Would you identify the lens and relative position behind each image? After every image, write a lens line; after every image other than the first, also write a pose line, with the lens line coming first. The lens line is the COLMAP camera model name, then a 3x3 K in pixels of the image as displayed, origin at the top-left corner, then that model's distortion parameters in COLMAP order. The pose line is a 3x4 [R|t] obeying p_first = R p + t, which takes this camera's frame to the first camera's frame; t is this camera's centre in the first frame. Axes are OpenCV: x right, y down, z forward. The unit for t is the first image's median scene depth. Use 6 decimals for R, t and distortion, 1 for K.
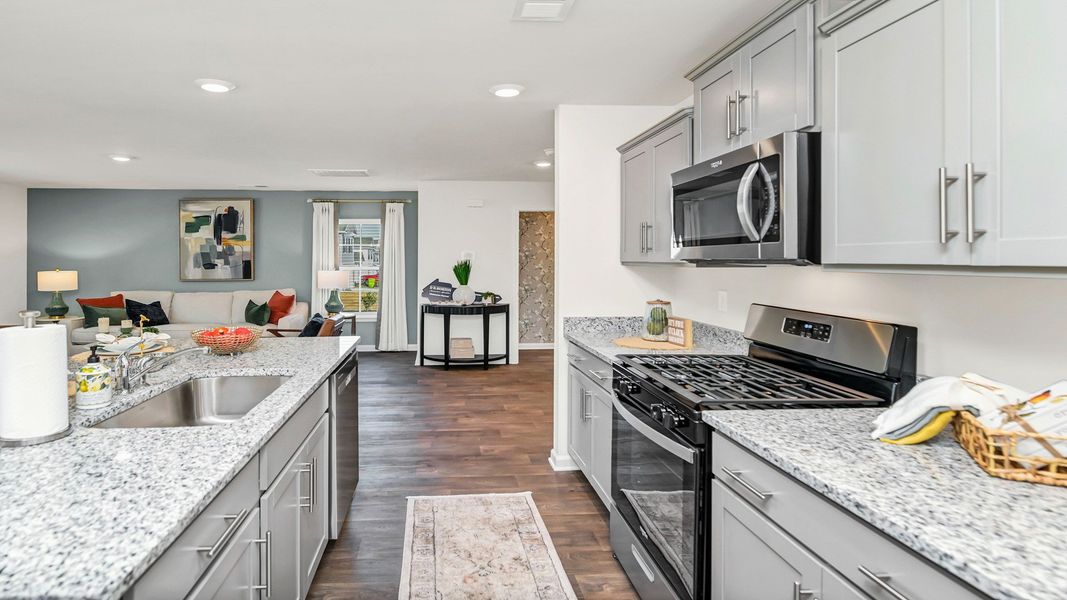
lens RADIAL K [[566.7, 0, 466.7], [0, 566.7, 255.1], [0, 0, 1]] dist [0.006919, -0.006984]
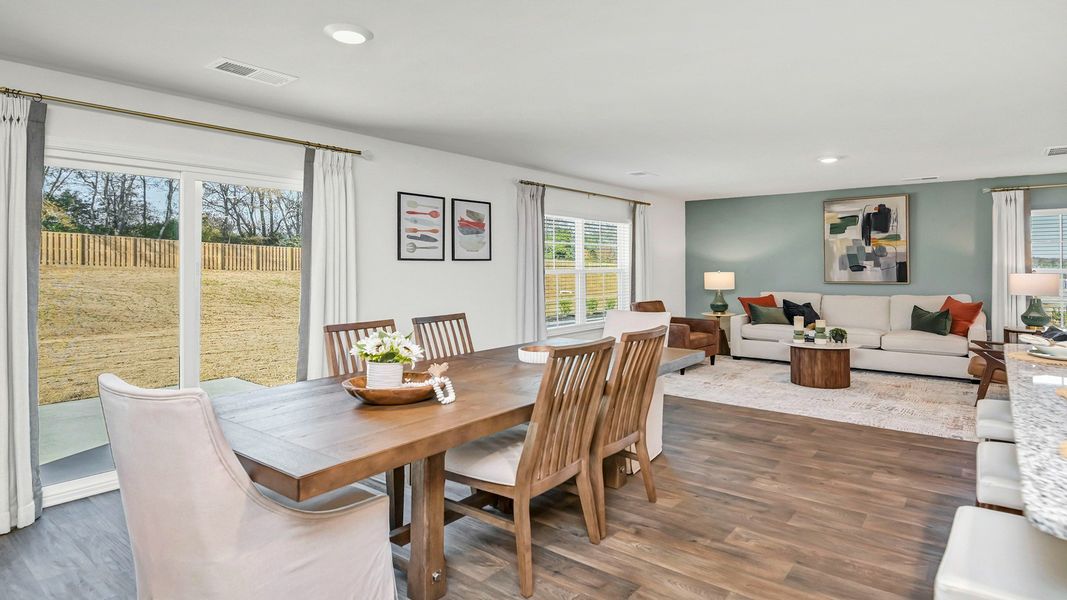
lens RADIAL K [[566.7, 0, 554.1], [0, 566.7, 266.9], [0, 0, 1]] dist [0.006919, -0.006984]
pose [[0.747008, -0.000177, -0.664815, -0.205314], [0.007993, 0.999930, 0.008715, 0.005131], [0.664767, -0.011824, 0.746957, -0.059913]]
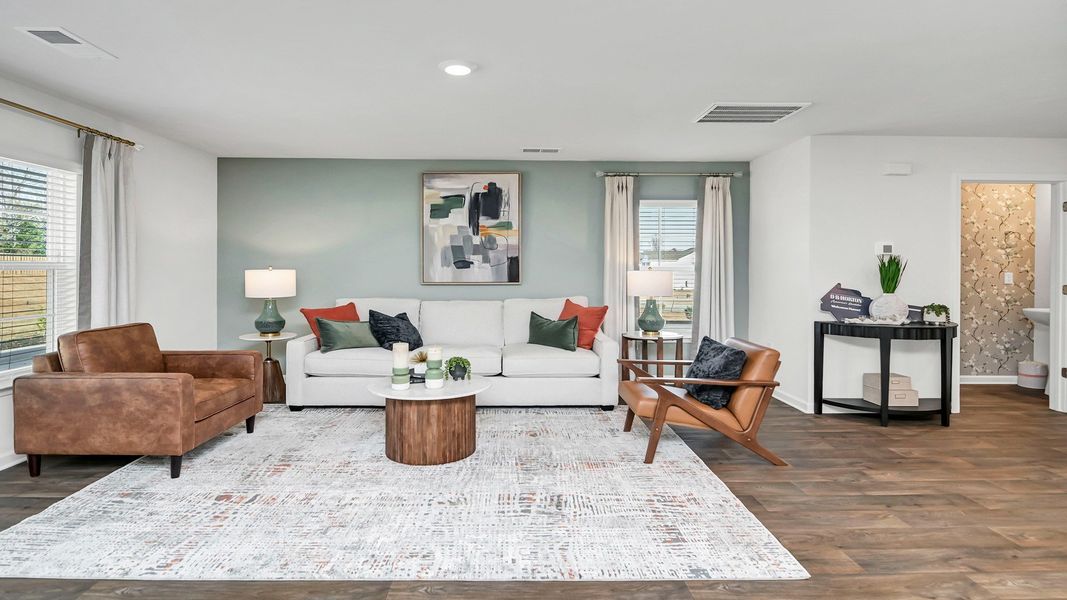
lens RADIAL K [[554.7, 0, 531.8], [0, 554.7, 267.7], [0, 0, 1]] dist [0.004986, -0.001530]
pose [[0.999197, 0.004812, -0.039766, -0.349176], [-0.004341, 0.999919, 0.011926, 0.015347], [0.039820, -0.011744, 0.999138, 0.303540]]
